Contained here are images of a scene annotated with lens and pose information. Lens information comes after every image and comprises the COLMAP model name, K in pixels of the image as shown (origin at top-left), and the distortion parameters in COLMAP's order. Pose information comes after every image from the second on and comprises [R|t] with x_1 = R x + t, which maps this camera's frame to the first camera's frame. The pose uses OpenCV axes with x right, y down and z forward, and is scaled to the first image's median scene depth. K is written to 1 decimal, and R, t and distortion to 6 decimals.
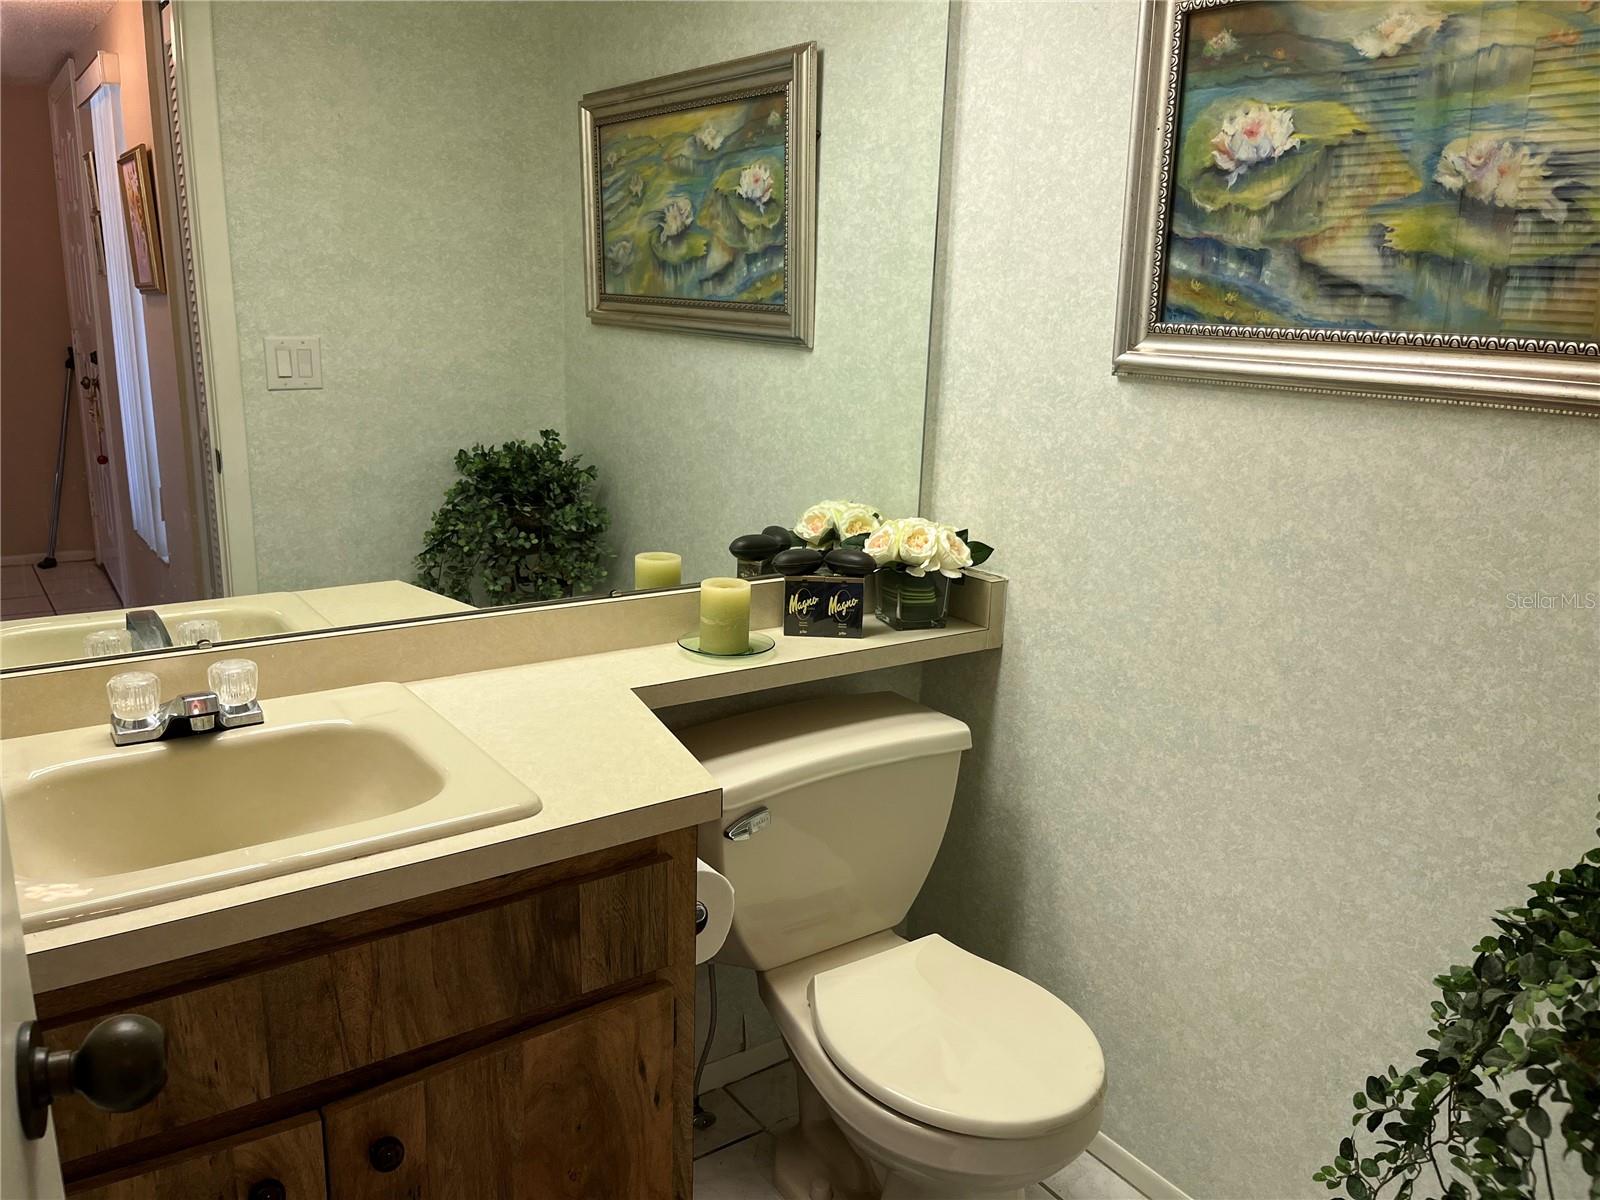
lens RADIAL K [[1195.5, 0, 800.0], [0, 1195.5, 600.0], [0, 0, 1]] dist [0.052840, -0.068634]
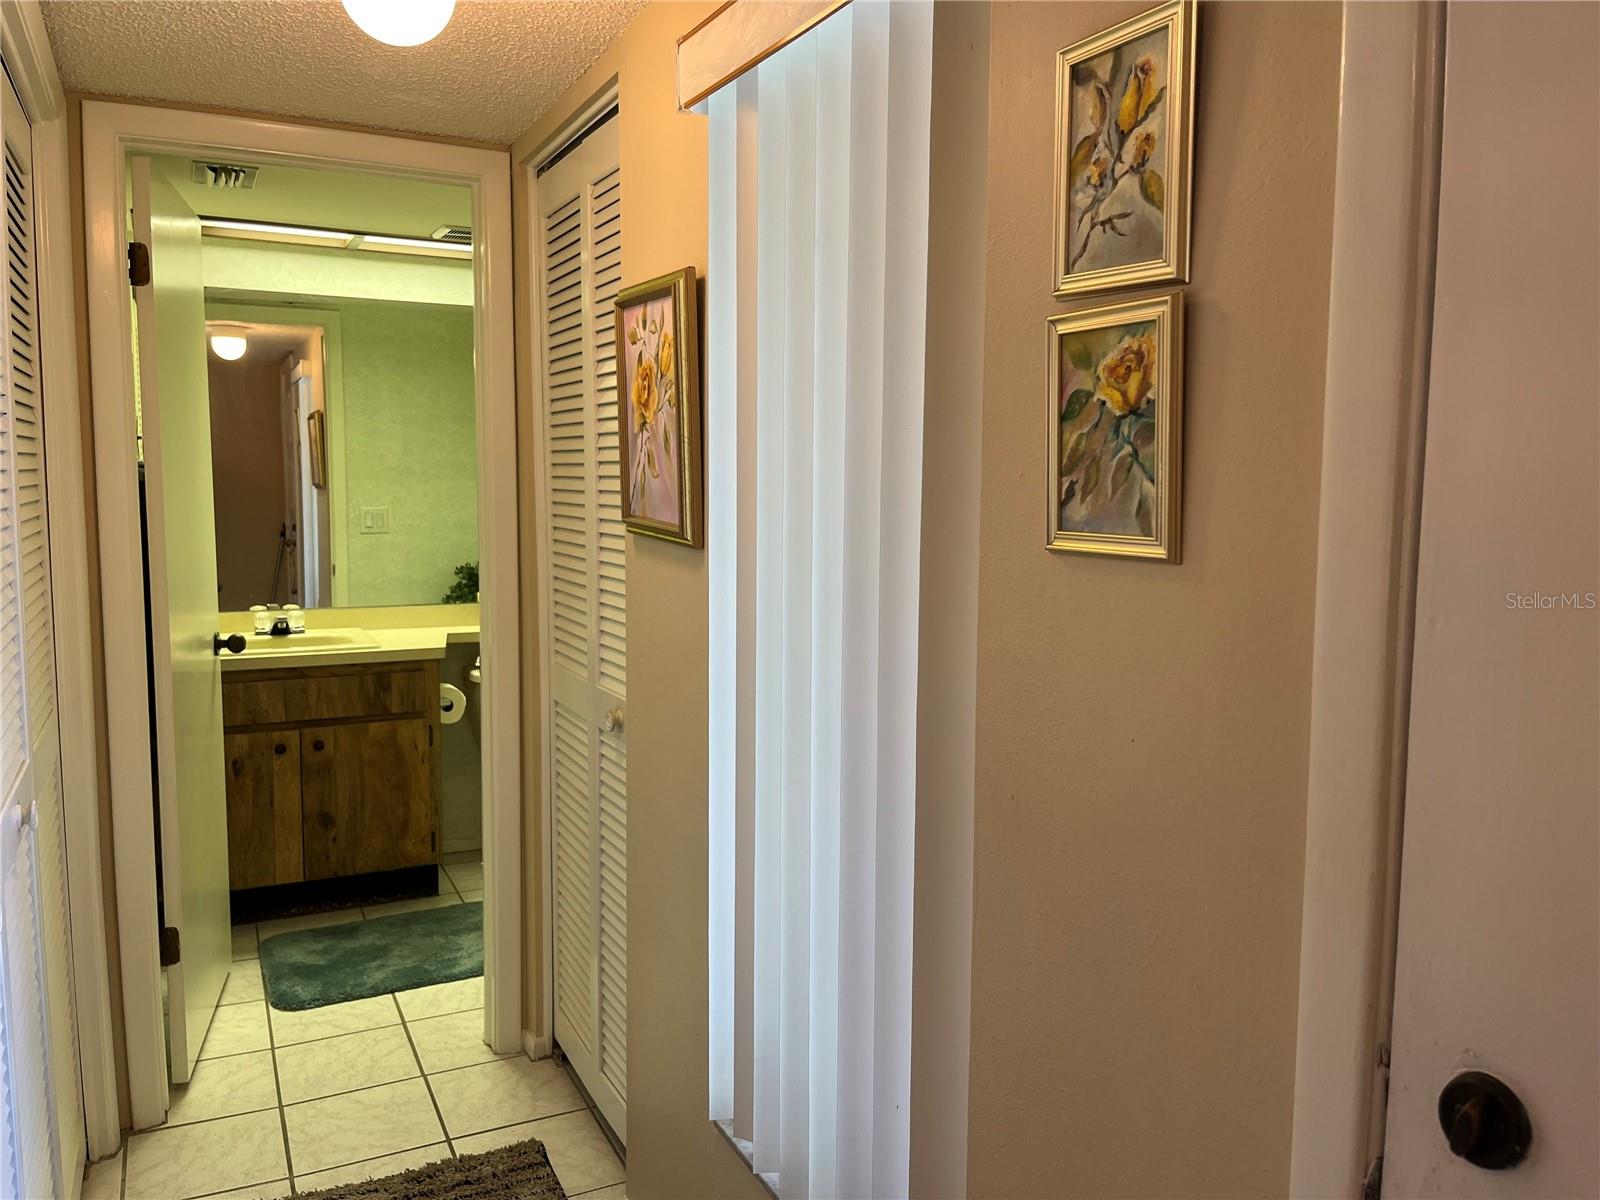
lens RADIAL K [[1195.5, 0, 800.0], [0, 1195.5, 600.0], [0, 0, 1]] dist [0.052840, -0.068634]
pose [[0.988785, -0.007614, -0.149150, 1.181391], [-0.014552, 0.989036, -0.146956, 0.443637], [0.148634, 0.147479, 0.977833, -1.682226]]
